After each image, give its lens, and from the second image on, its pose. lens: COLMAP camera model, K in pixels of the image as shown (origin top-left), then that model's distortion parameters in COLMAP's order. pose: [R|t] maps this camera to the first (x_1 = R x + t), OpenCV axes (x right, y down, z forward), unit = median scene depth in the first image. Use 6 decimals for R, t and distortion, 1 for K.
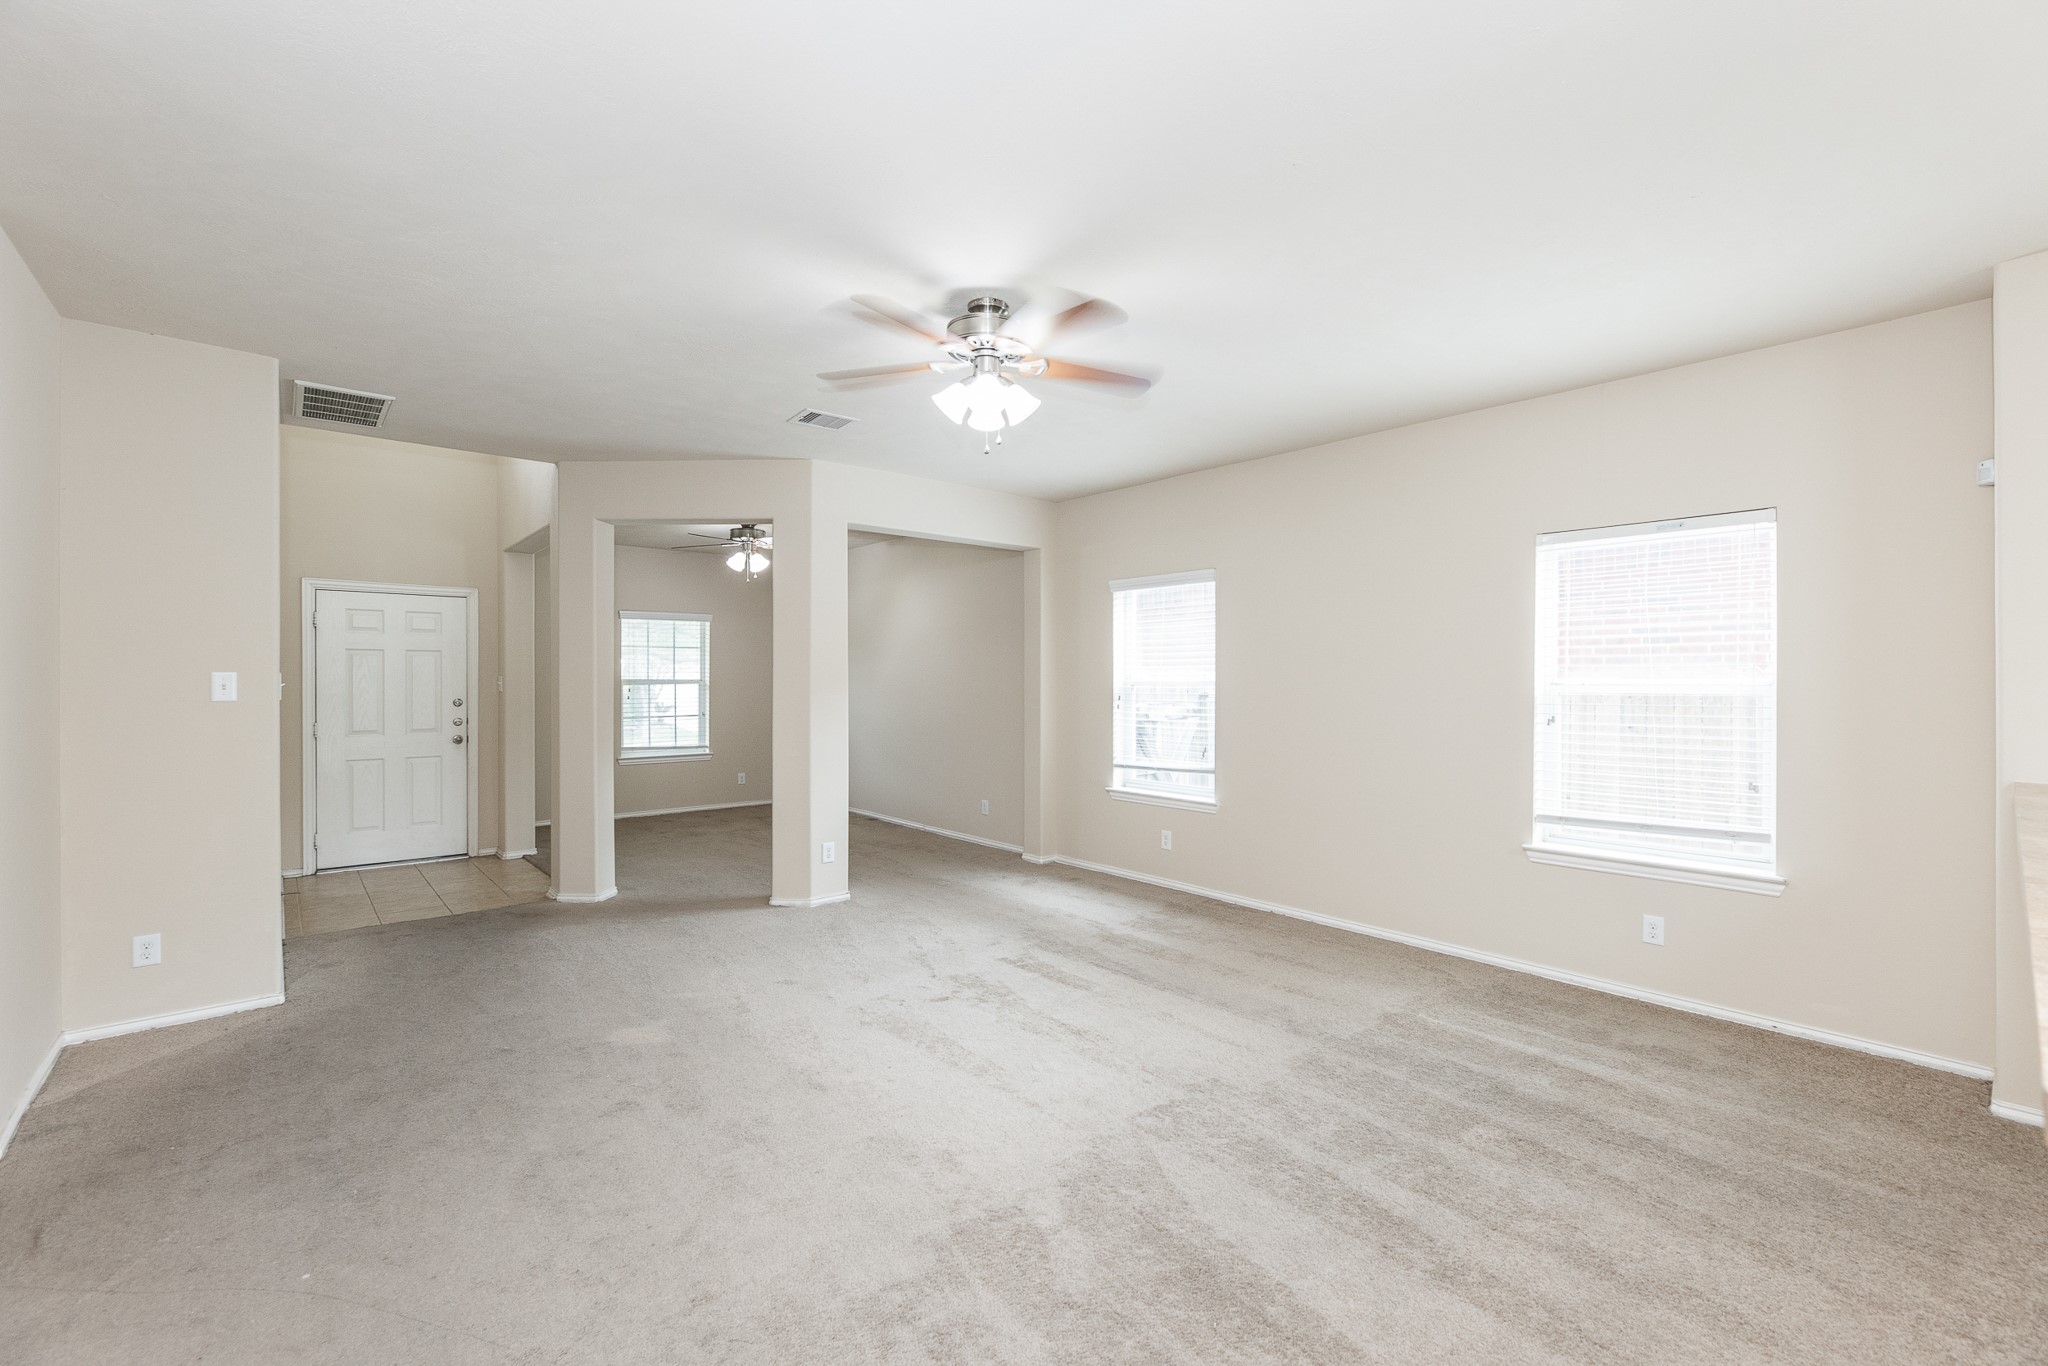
lens RADIAL K [[866.4, 0, 1042.6], [0, 866.4, 685.3], [0, 0, 1]] dist [-0.000761, -0.000365]
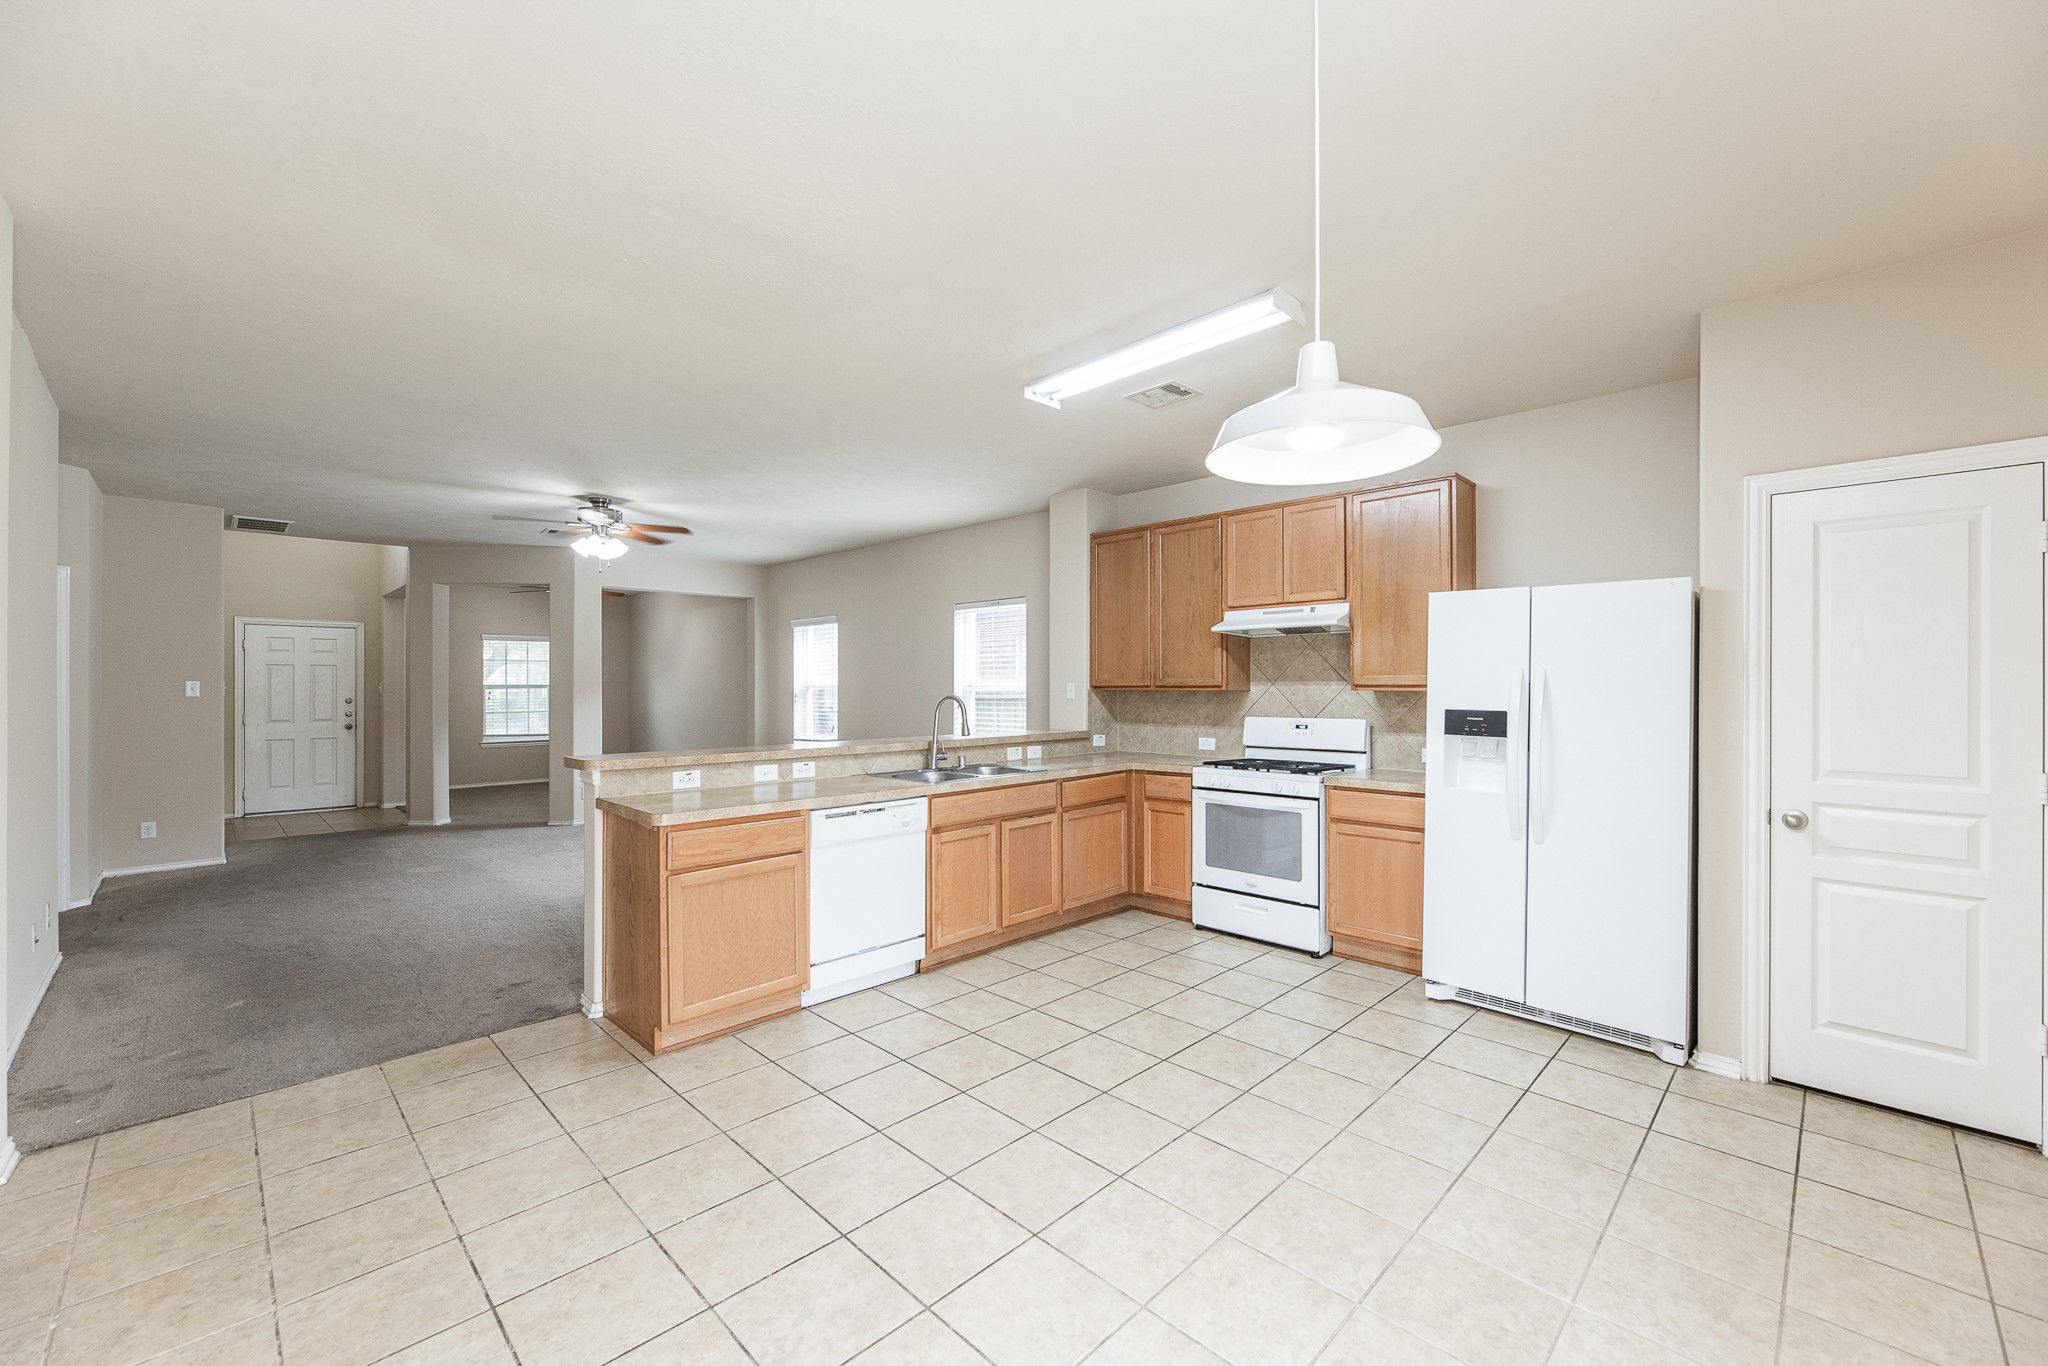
lens RADIAL K [[820.0, 0, 1039.5], [0, 820.0, 684.9], [0, 0, 1]] dist [-0.000953, -0.000160]
pose [[0.997213, -0.001433, 0.074597, 0.389136], [0.001891, 0.999980, -0.006076, 0.003911], [-0.074587, 0.006200, 0.997195, -0.470629]]
